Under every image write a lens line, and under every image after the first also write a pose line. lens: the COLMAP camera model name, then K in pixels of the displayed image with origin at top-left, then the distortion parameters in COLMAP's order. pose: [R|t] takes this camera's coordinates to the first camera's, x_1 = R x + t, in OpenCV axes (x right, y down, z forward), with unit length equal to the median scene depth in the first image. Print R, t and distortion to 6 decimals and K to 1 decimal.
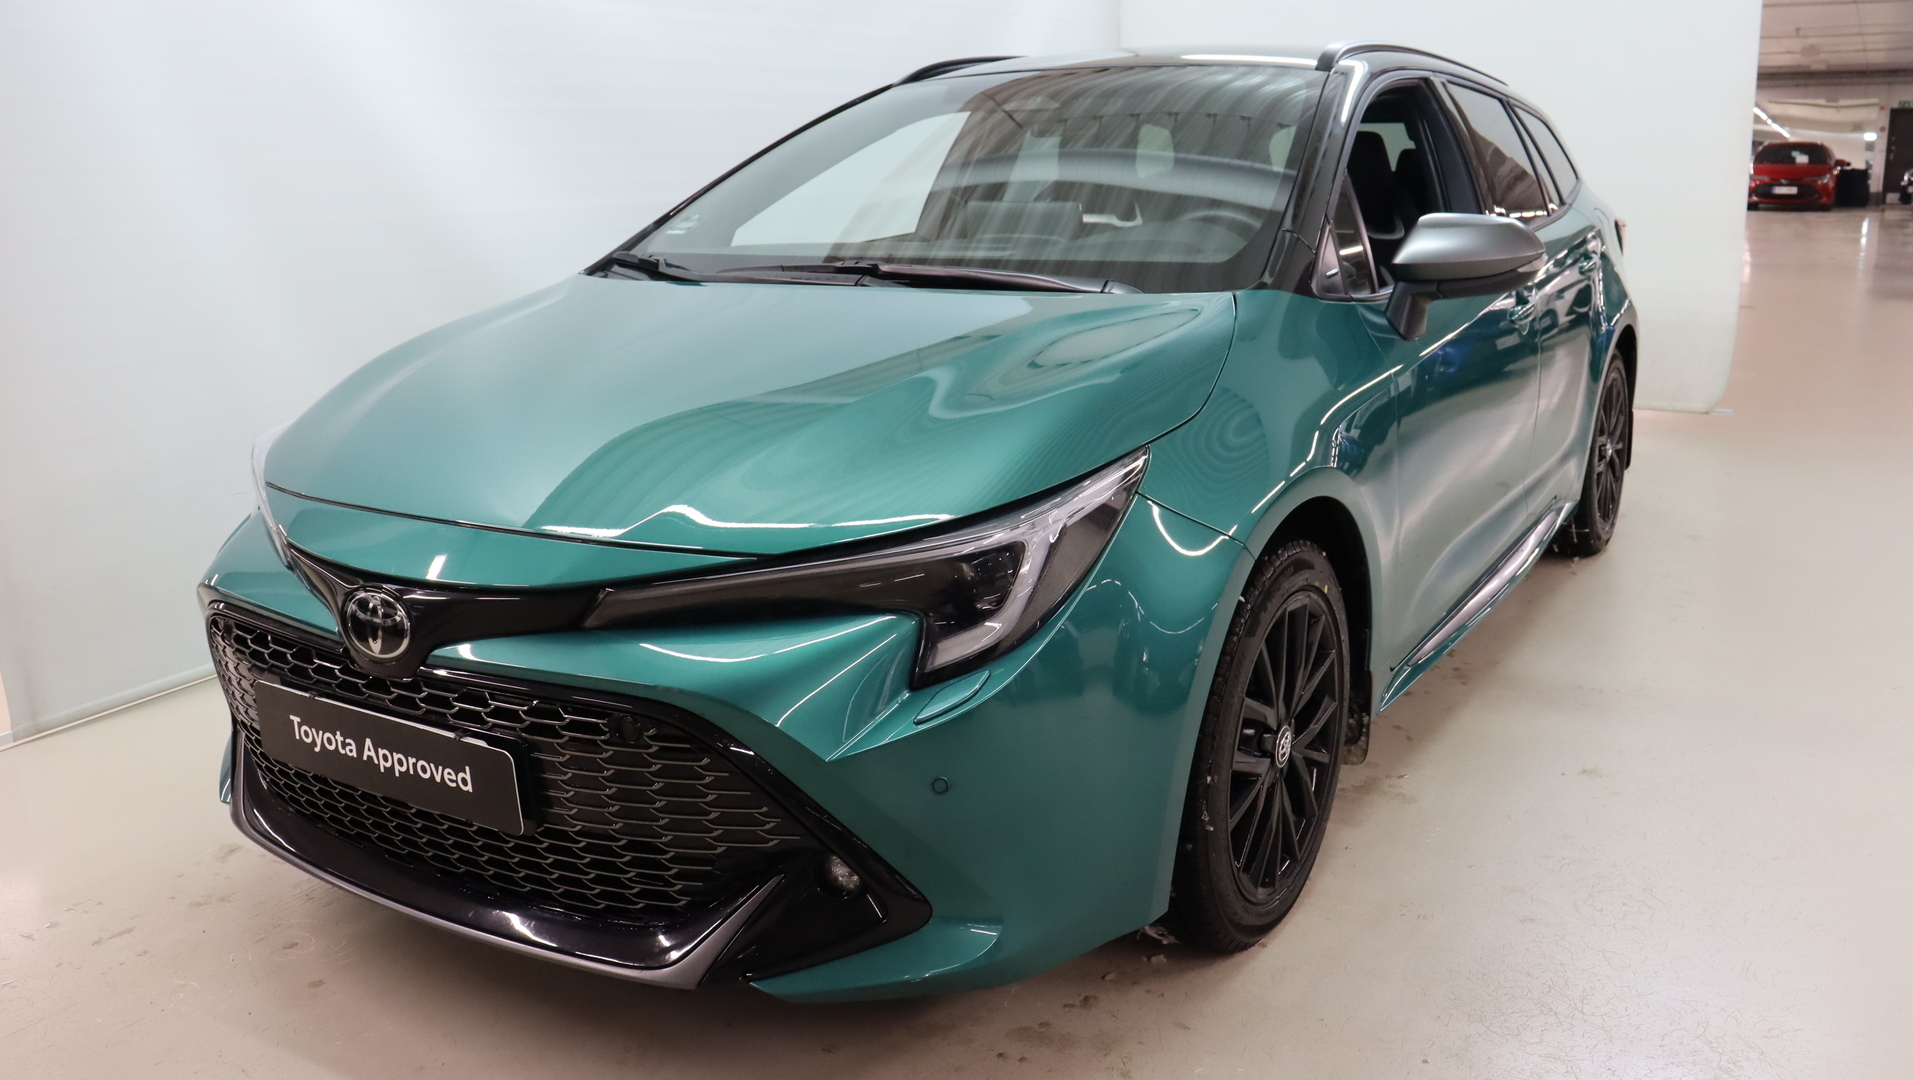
lens RADIAL K [[1634.3, 0, 953.0], [0, 1634.3, 530.6], [0, 0, 1]] dist [-0.159386, 0.103365]
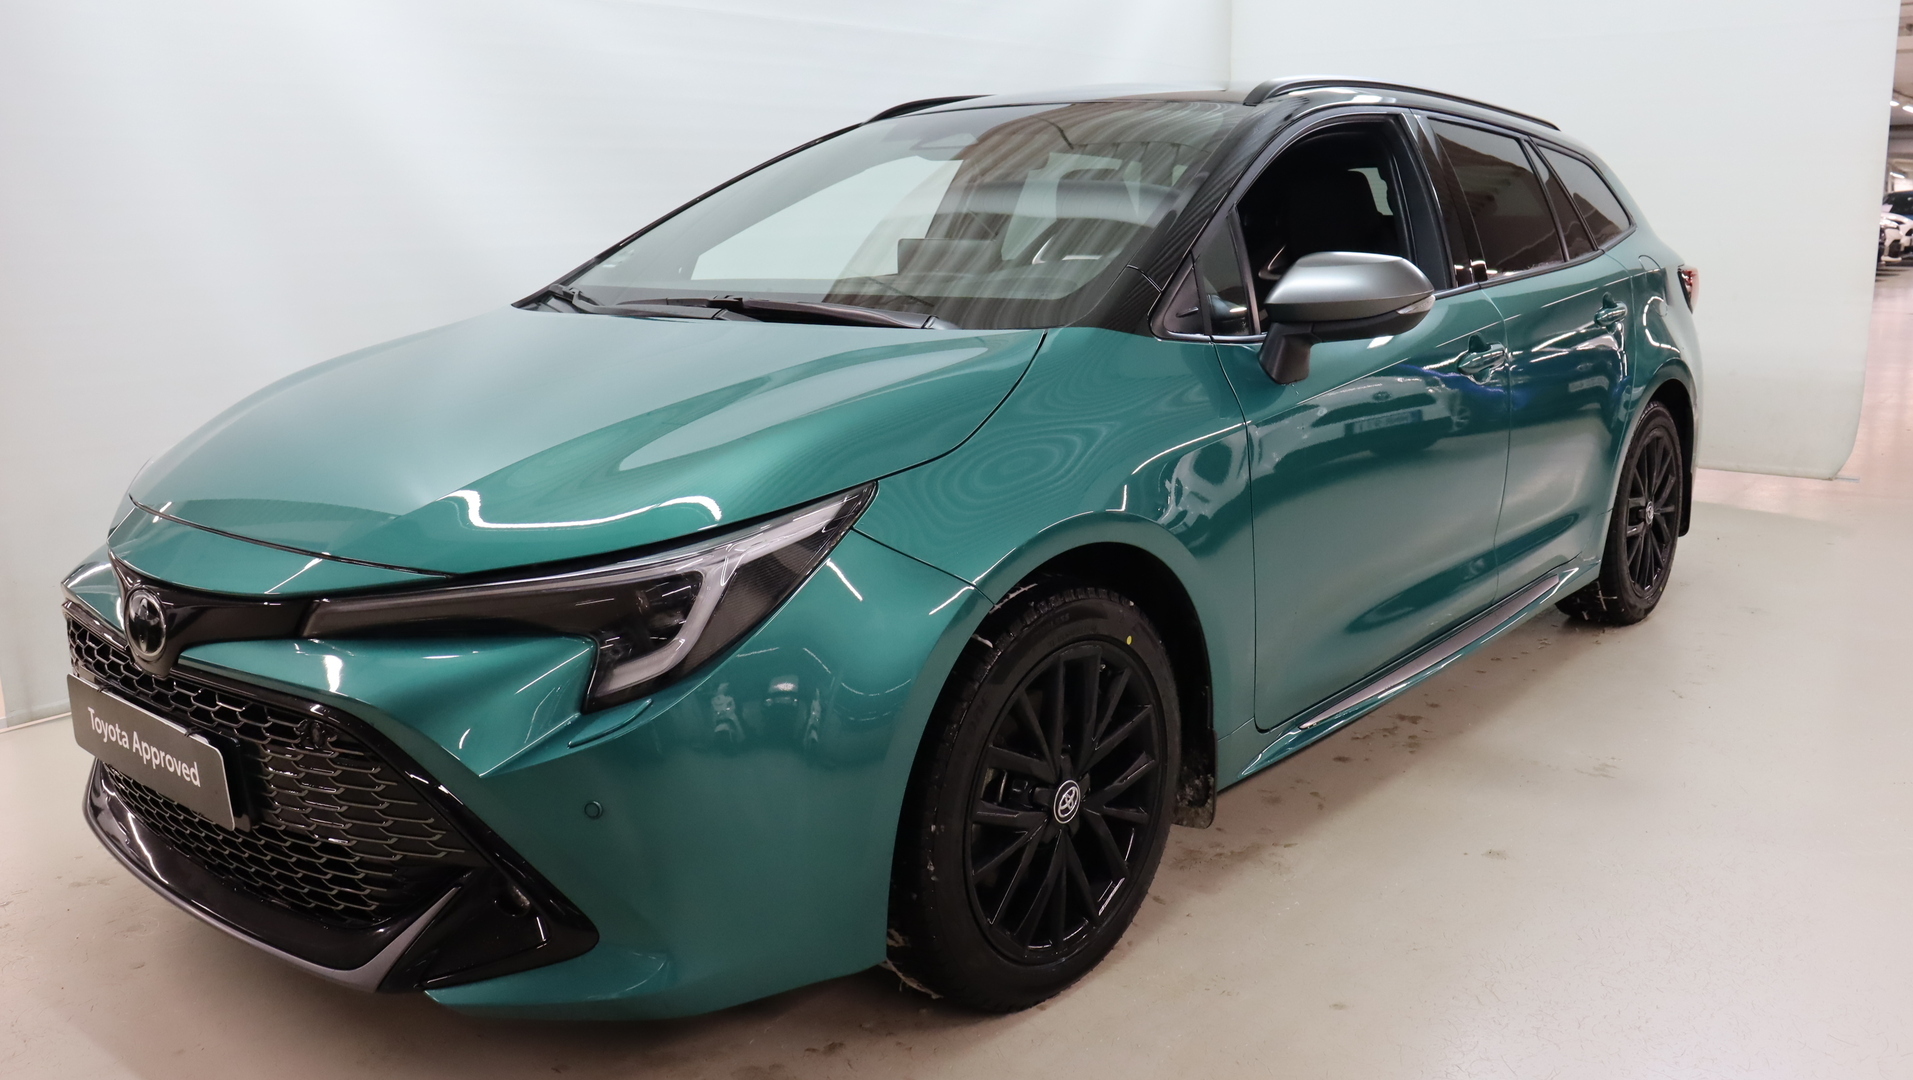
lens RADIAL K [[1634.3, 0, 960.7], [0, 1634.3, 525.6], [0, 0, 1]] dist [-0.159386, 0.103365]
pose [[0.987909, 0.035639, -0.150880, 0.274351], [-0.040497, 0.998751, -0.029251, 0.000888], [0.149649, 0.035008, 0.988119, 0.033701]]
